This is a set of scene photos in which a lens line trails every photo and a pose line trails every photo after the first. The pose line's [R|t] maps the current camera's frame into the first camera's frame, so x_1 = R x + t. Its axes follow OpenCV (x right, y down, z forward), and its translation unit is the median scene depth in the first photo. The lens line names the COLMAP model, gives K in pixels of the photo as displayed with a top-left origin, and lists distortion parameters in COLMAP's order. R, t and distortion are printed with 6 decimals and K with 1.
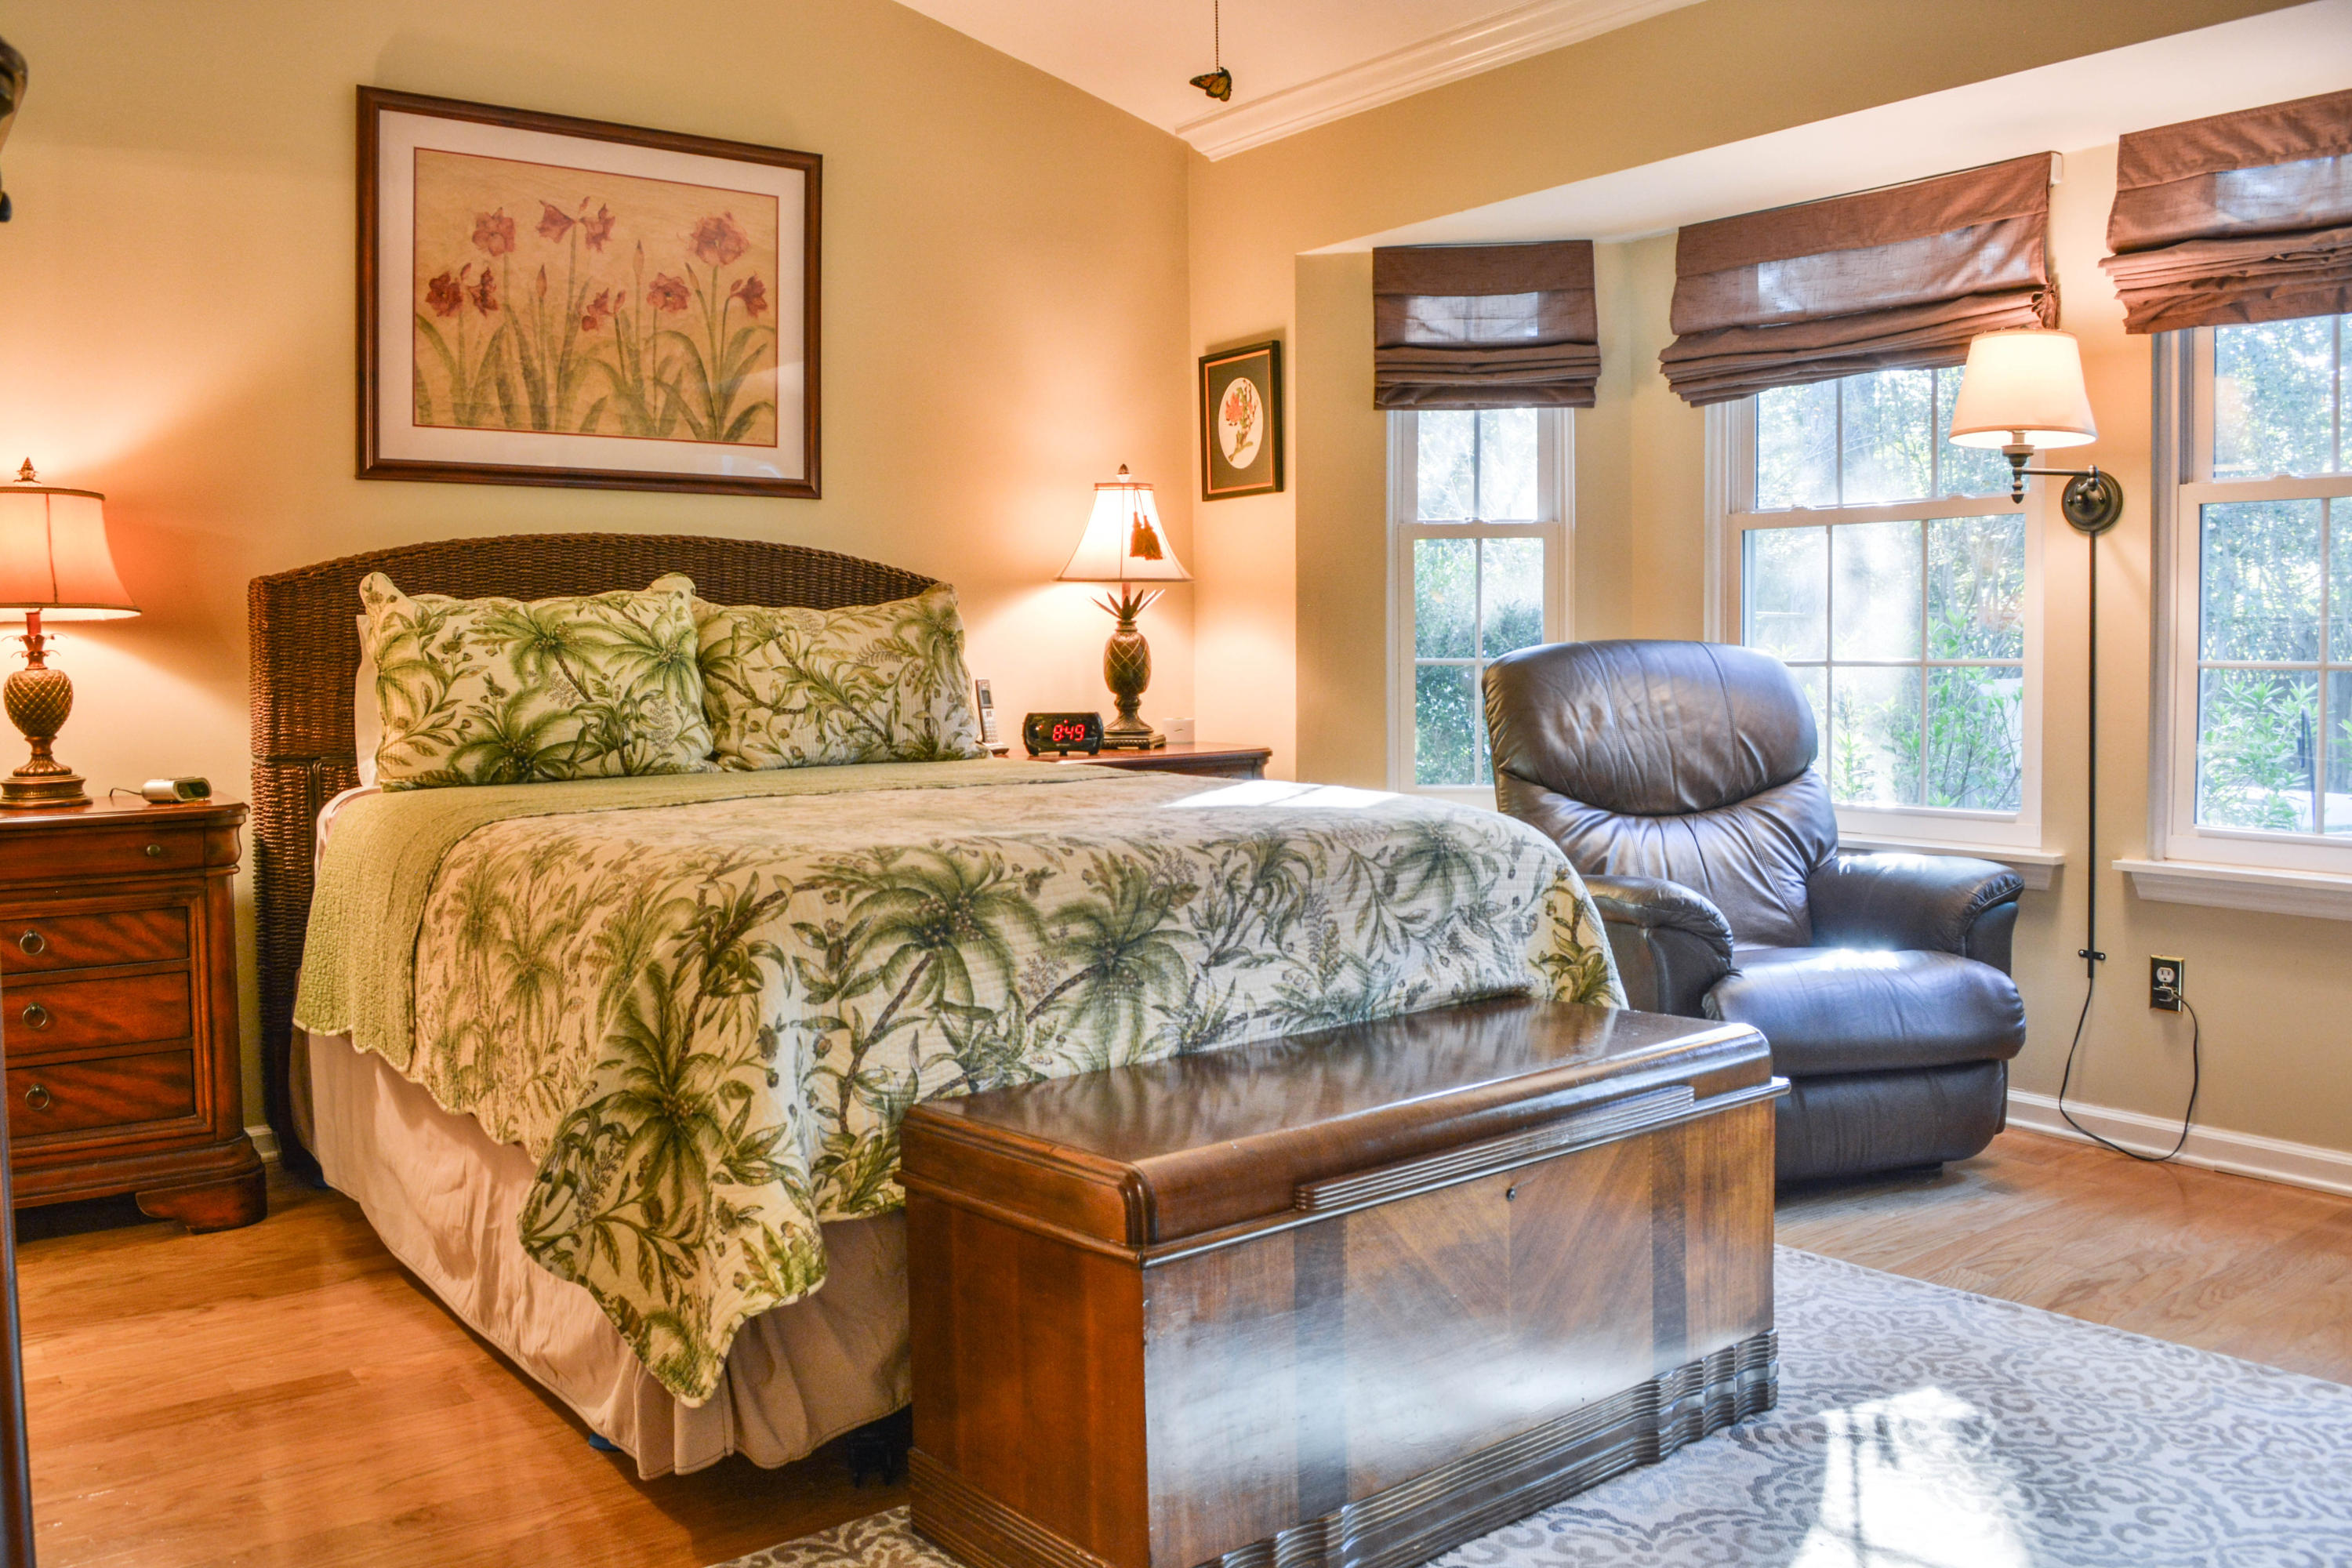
lens RADIAL K [[1895.9, 0, 1202.0], [0, 1895.9, 743.8], [0, 0, 1]] dist [-0.082844, 0.008640]
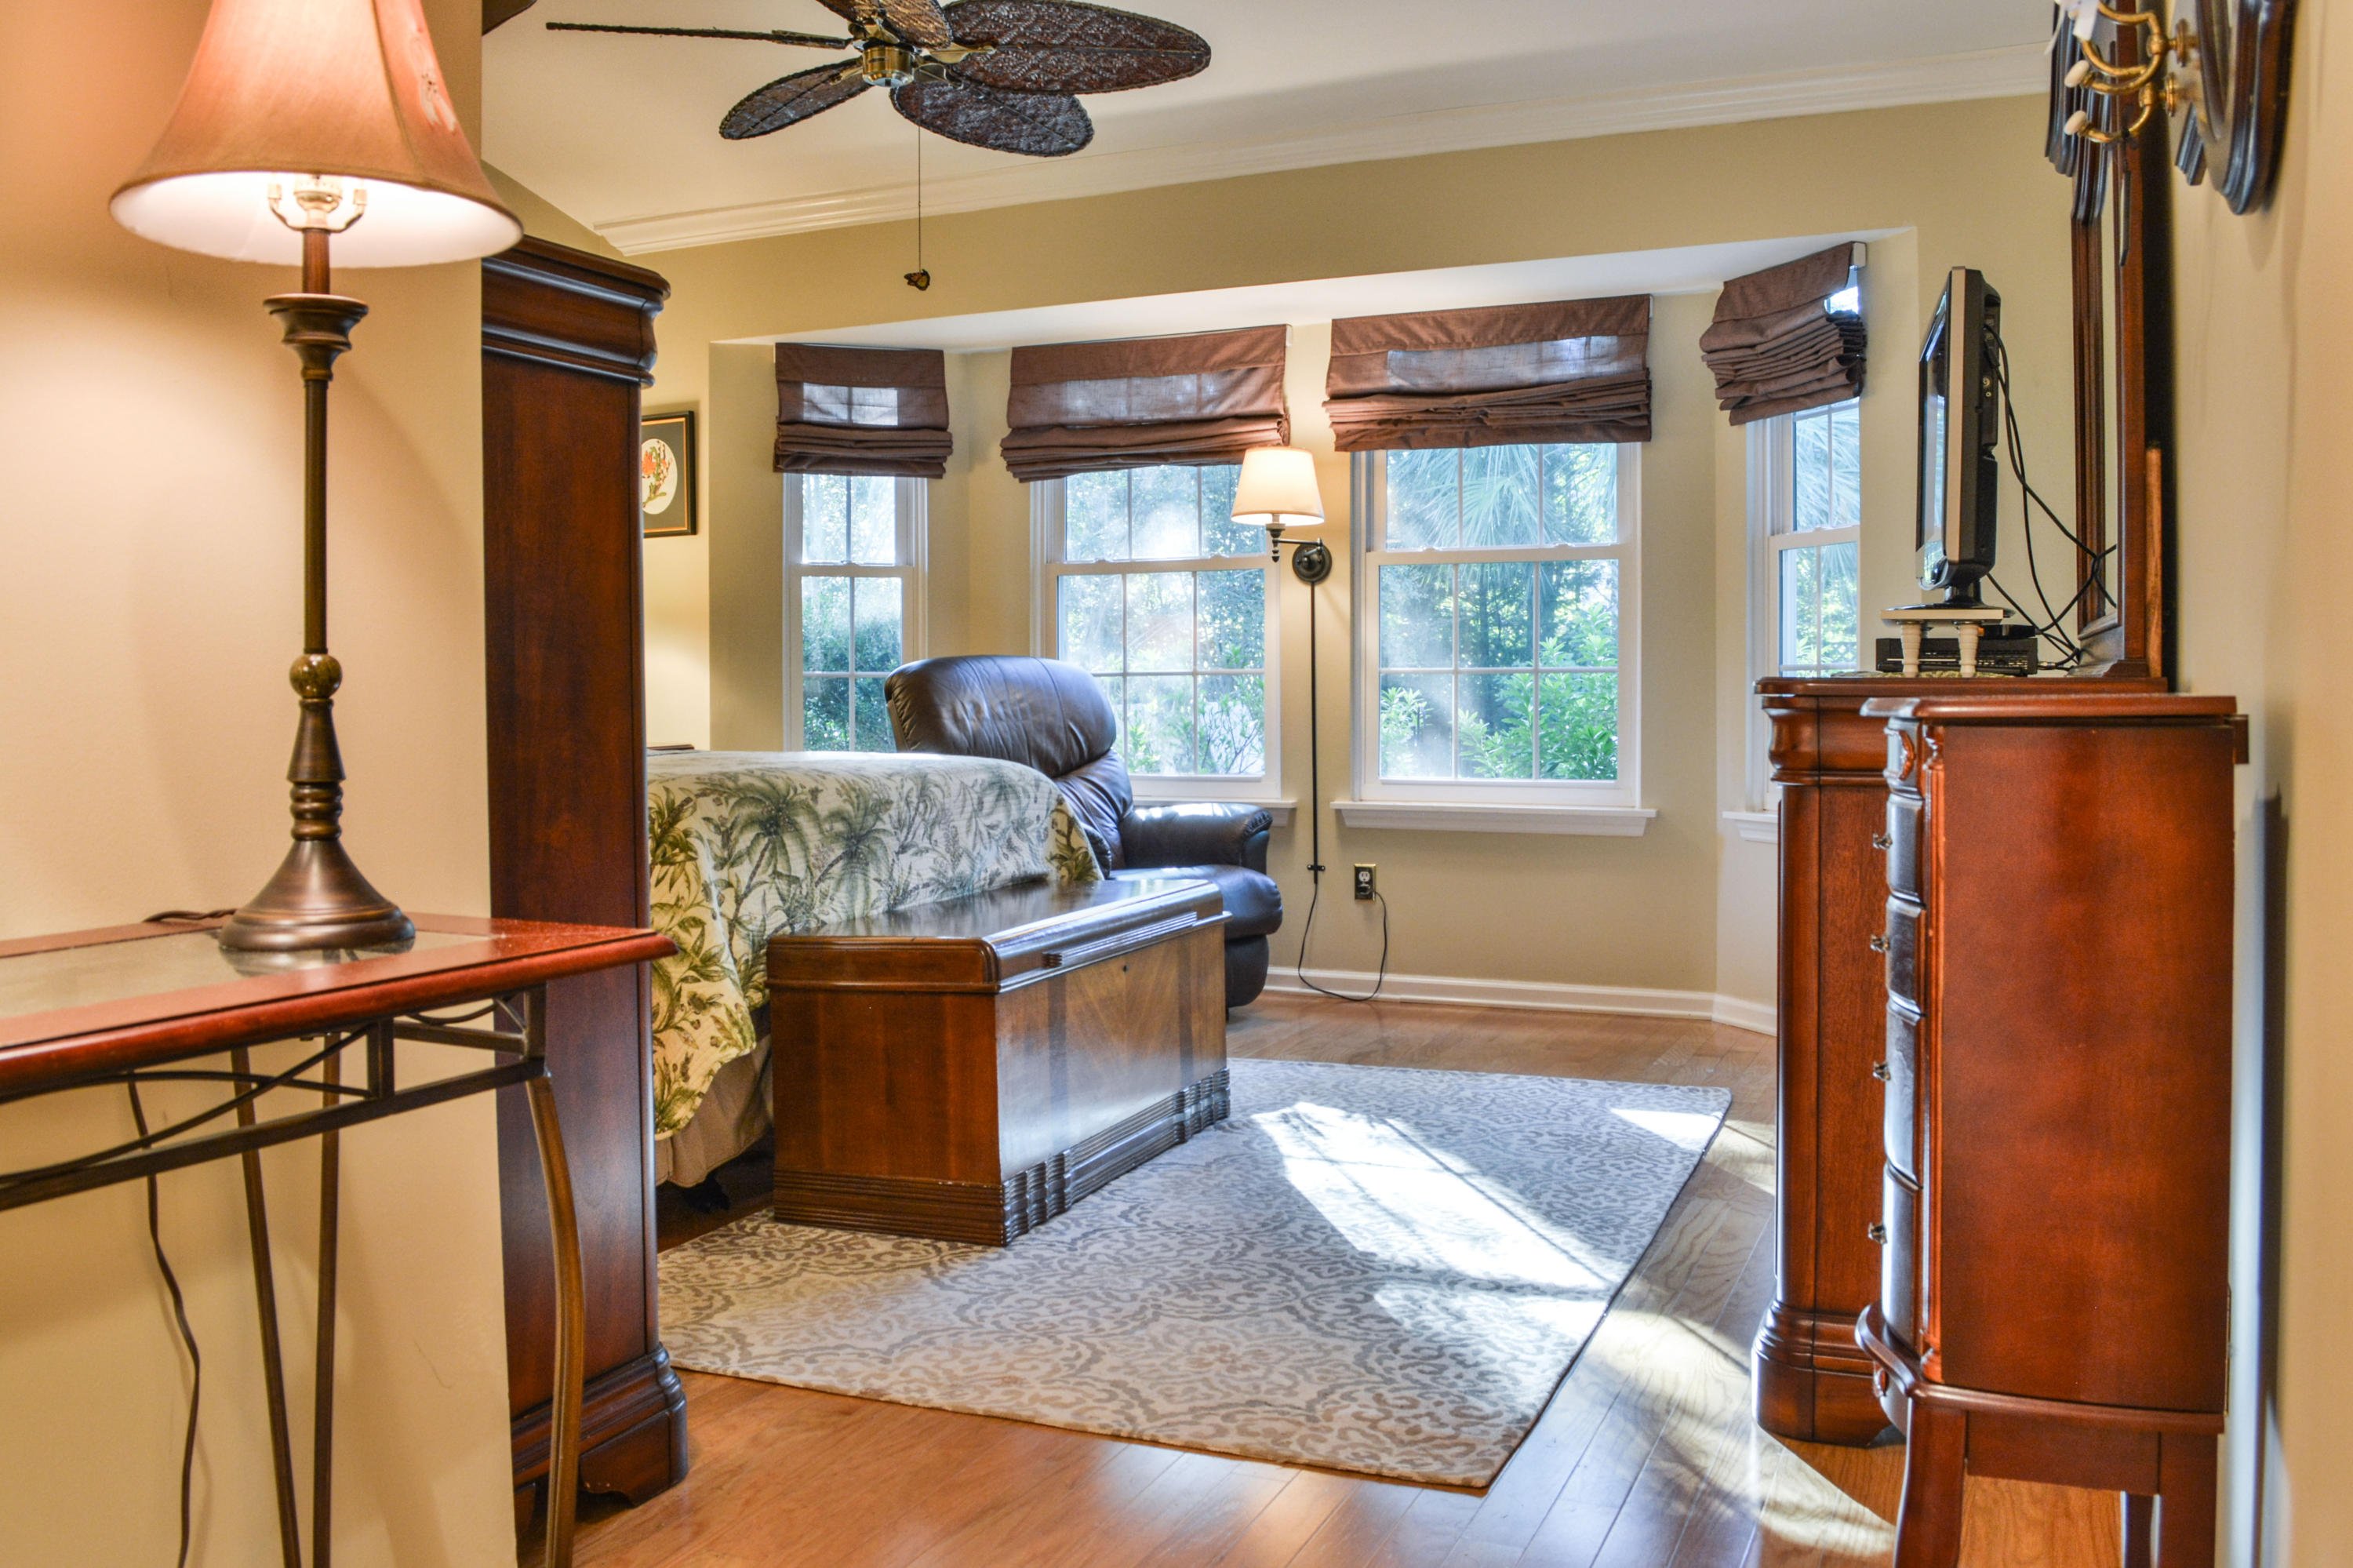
lens RADIAL K [[1896.8, 0, 1177.6], [0, 1896.8, 783.3], [0, 0, 1]] dist [-0.082844, 0.008640]
pose [[0.883396, -0.019583, 0.468218, -0.339250], [0.020331, 0.999787, 0.003456, 0.040413], [-0.468186, 0.006466, 0.883606, -0.297919]]
